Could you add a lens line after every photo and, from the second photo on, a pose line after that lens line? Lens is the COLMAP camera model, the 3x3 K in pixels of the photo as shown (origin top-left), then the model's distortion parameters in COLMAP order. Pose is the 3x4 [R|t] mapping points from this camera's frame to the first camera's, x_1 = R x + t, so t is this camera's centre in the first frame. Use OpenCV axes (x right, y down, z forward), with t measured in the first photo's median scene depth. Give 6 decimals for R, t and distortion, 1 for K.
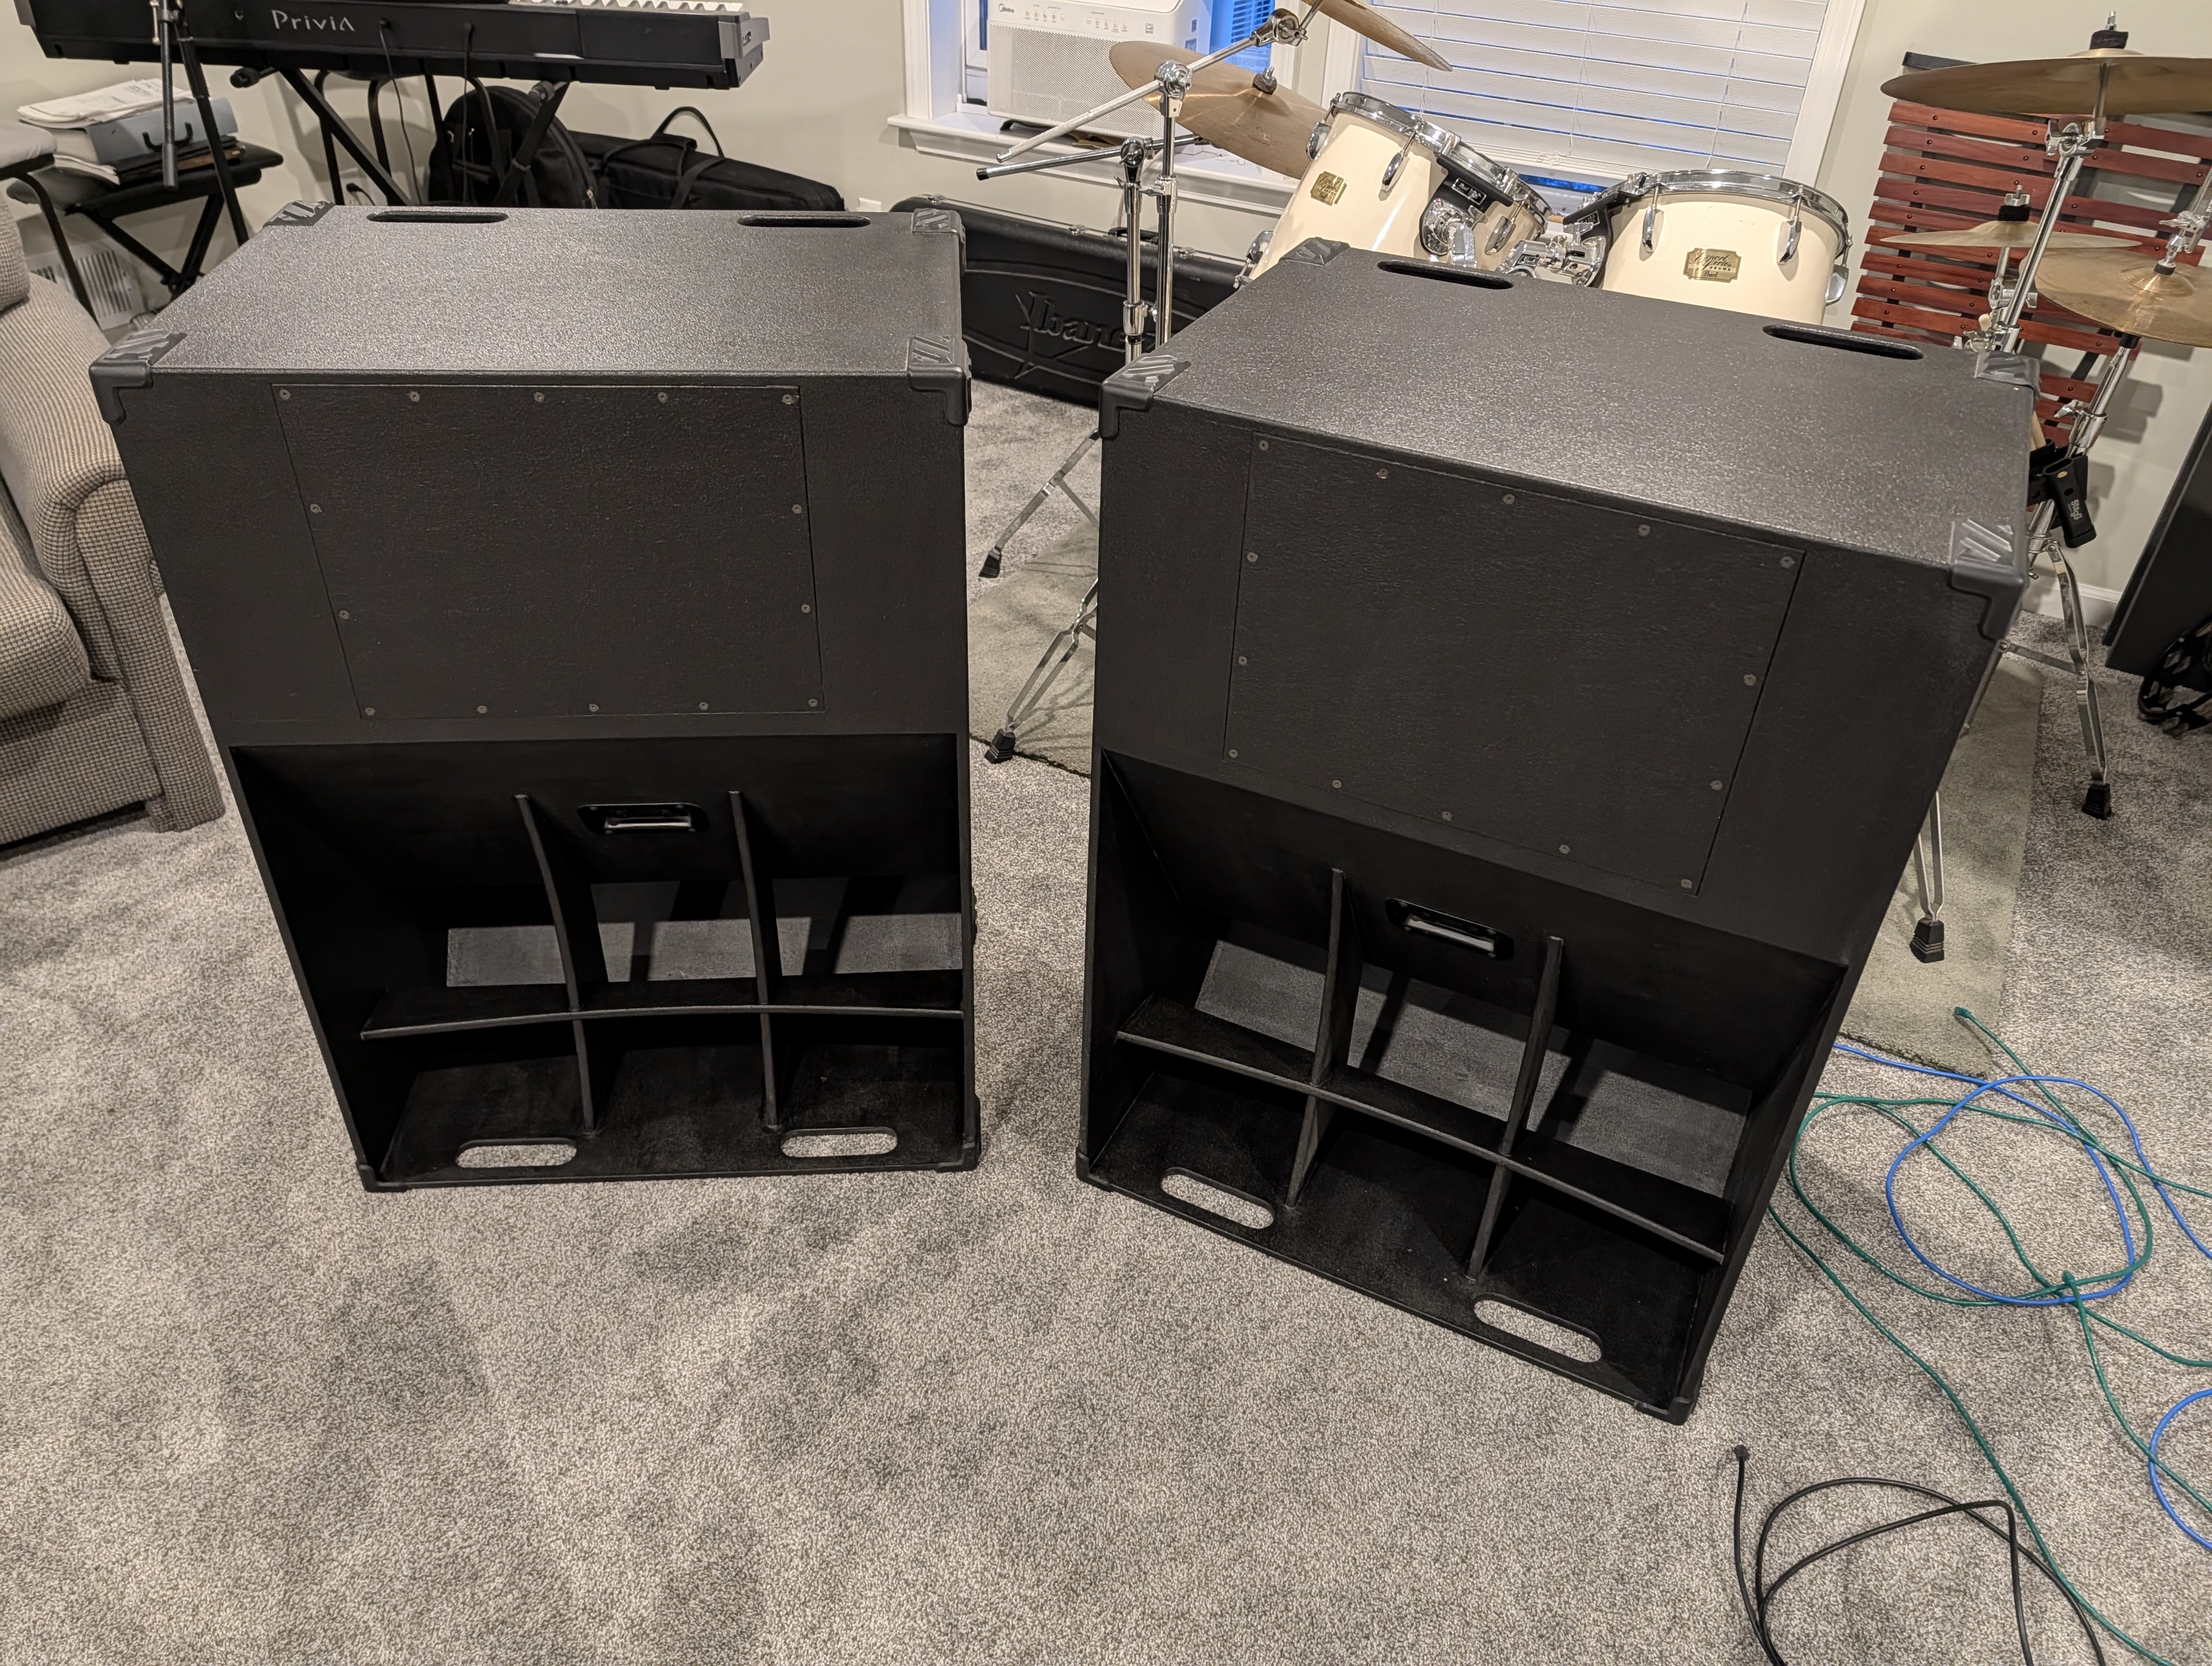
lens RADIAL K [[1590.6, 0, 1075.9], [0, 1590.6, 792.3], [0, 0, 1]] dist [0.004535, -0.001614]
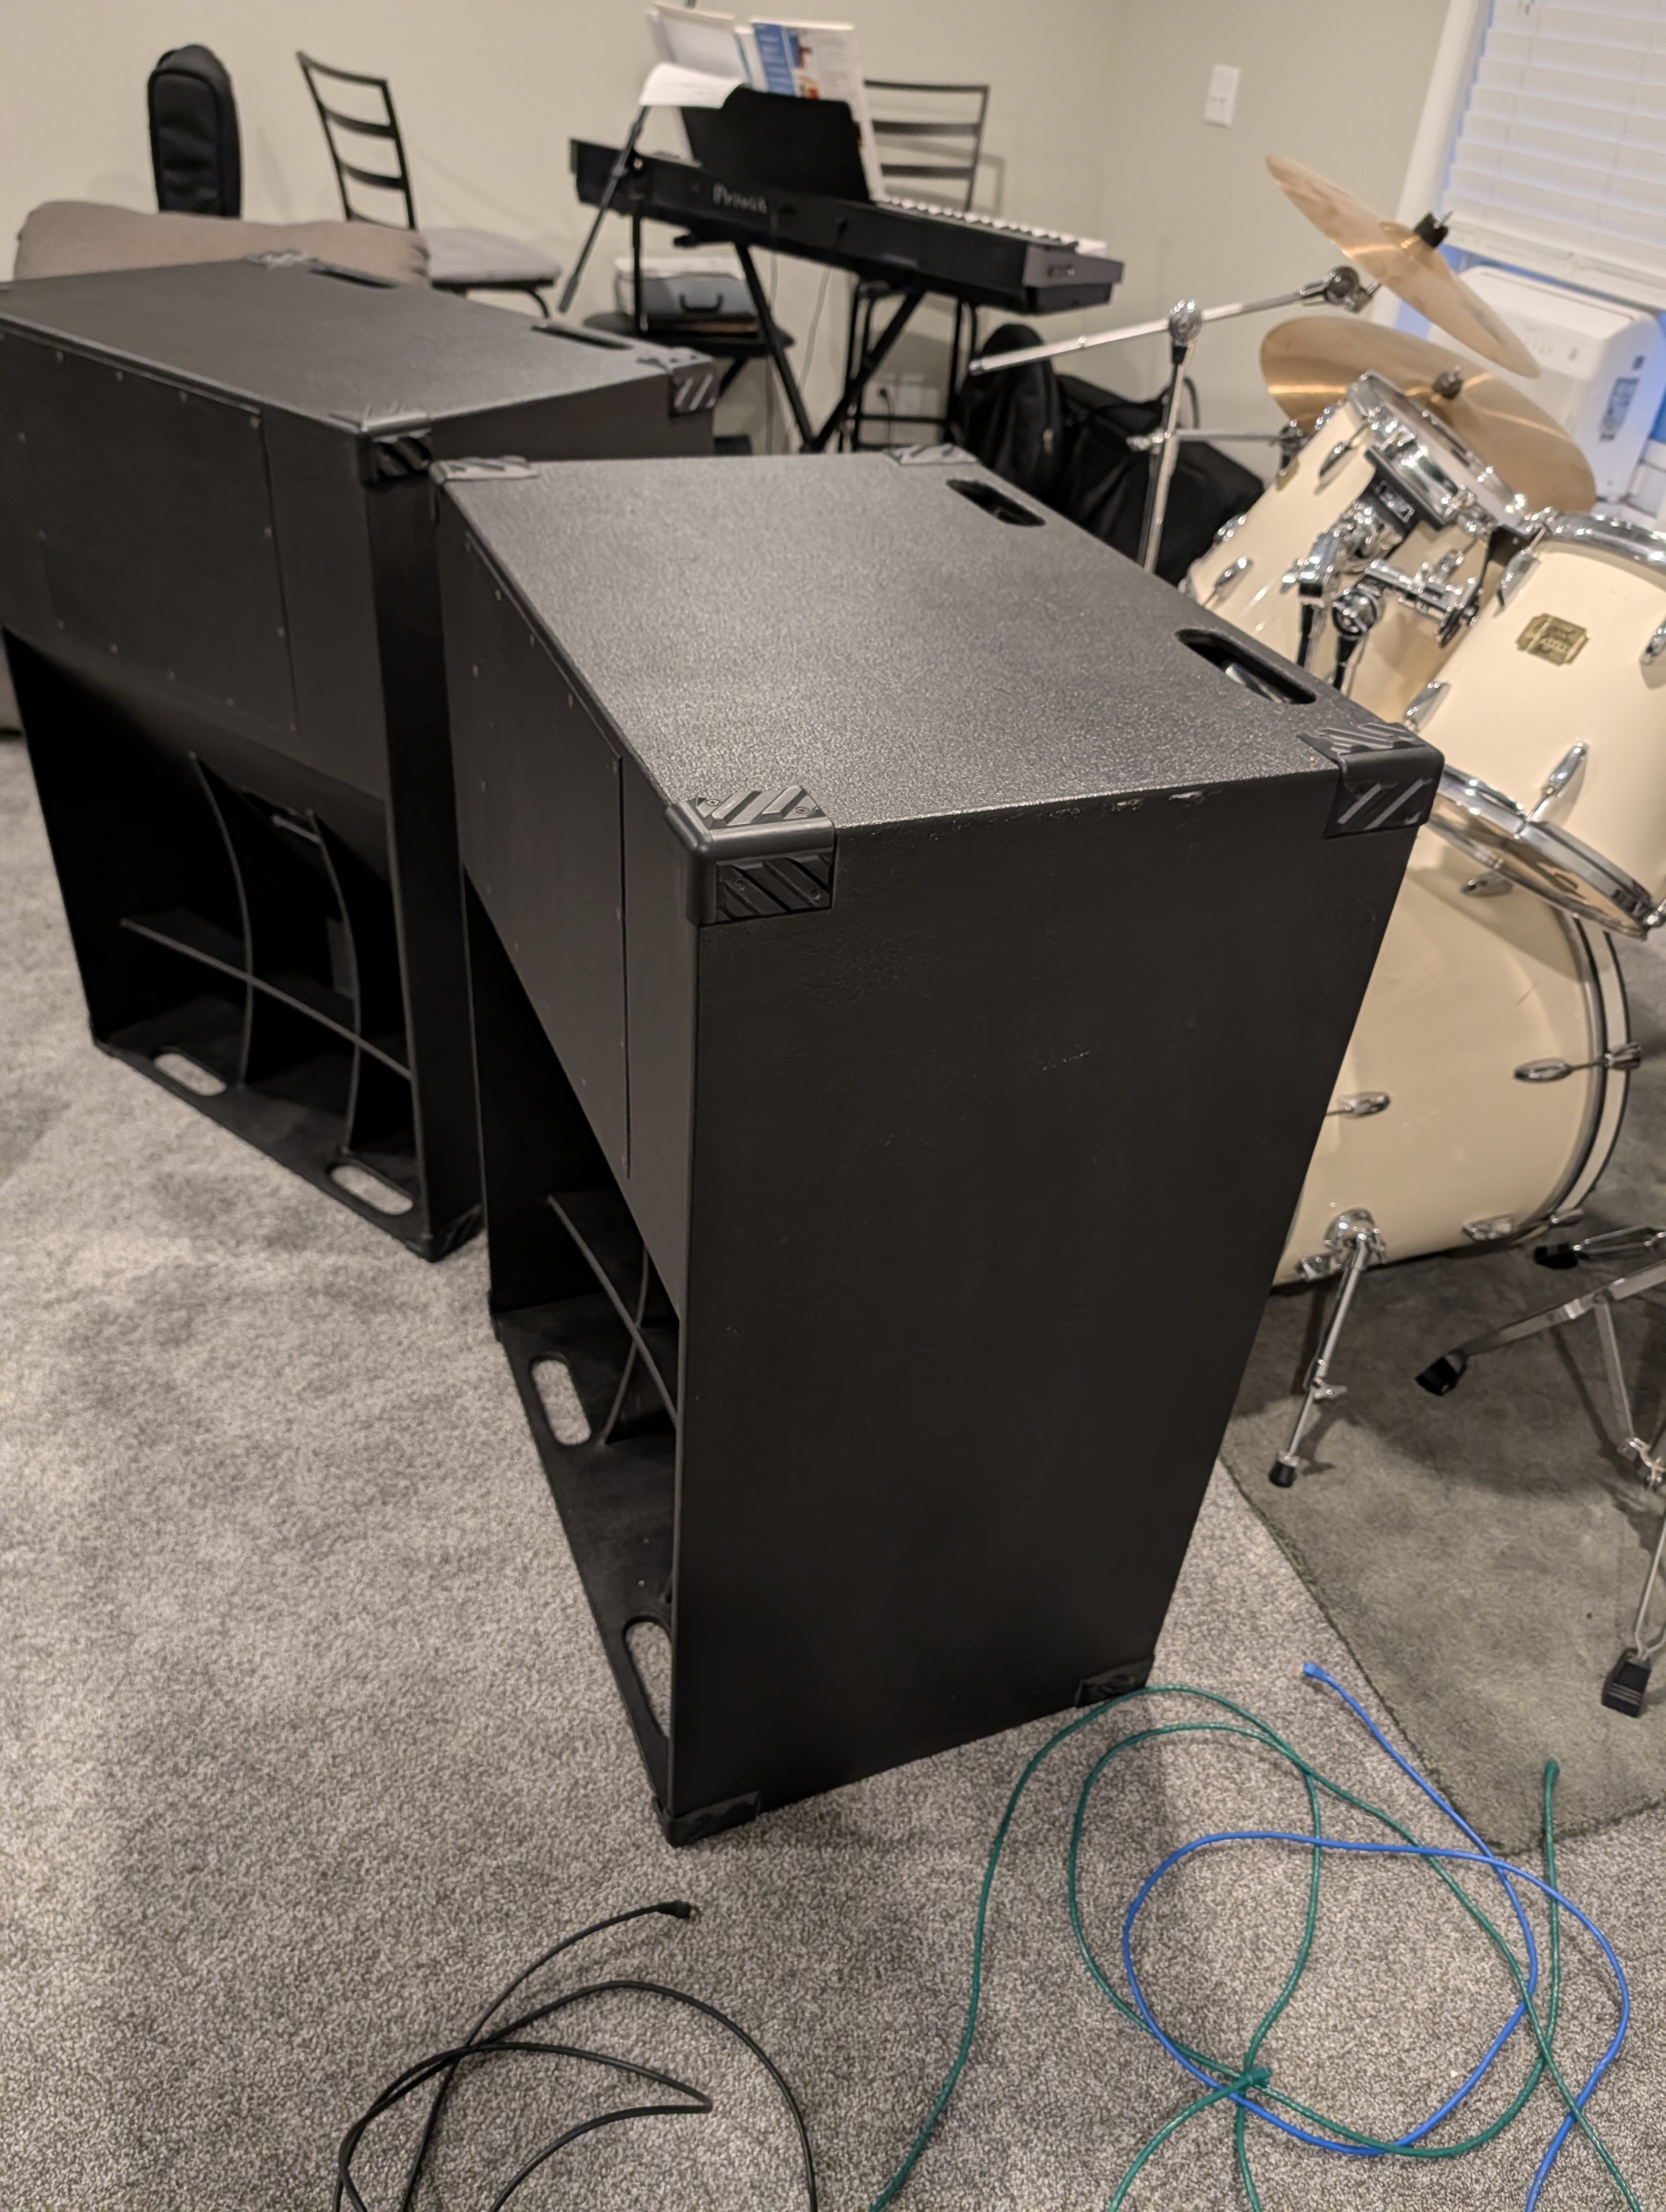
lens RADIAL K [[1590.6, 0, 817.7], [0, 1590.6, 1113.3], [0, 0, 1]] dist [0.004535, -0.001614]
pose [[0.756941, 0.413584, -0.505953, 0.618091], [-0.419634, 0.901146, 0.108827, -0.070792], [0.500946, 0.129939, 0.855668, 0.227605]]
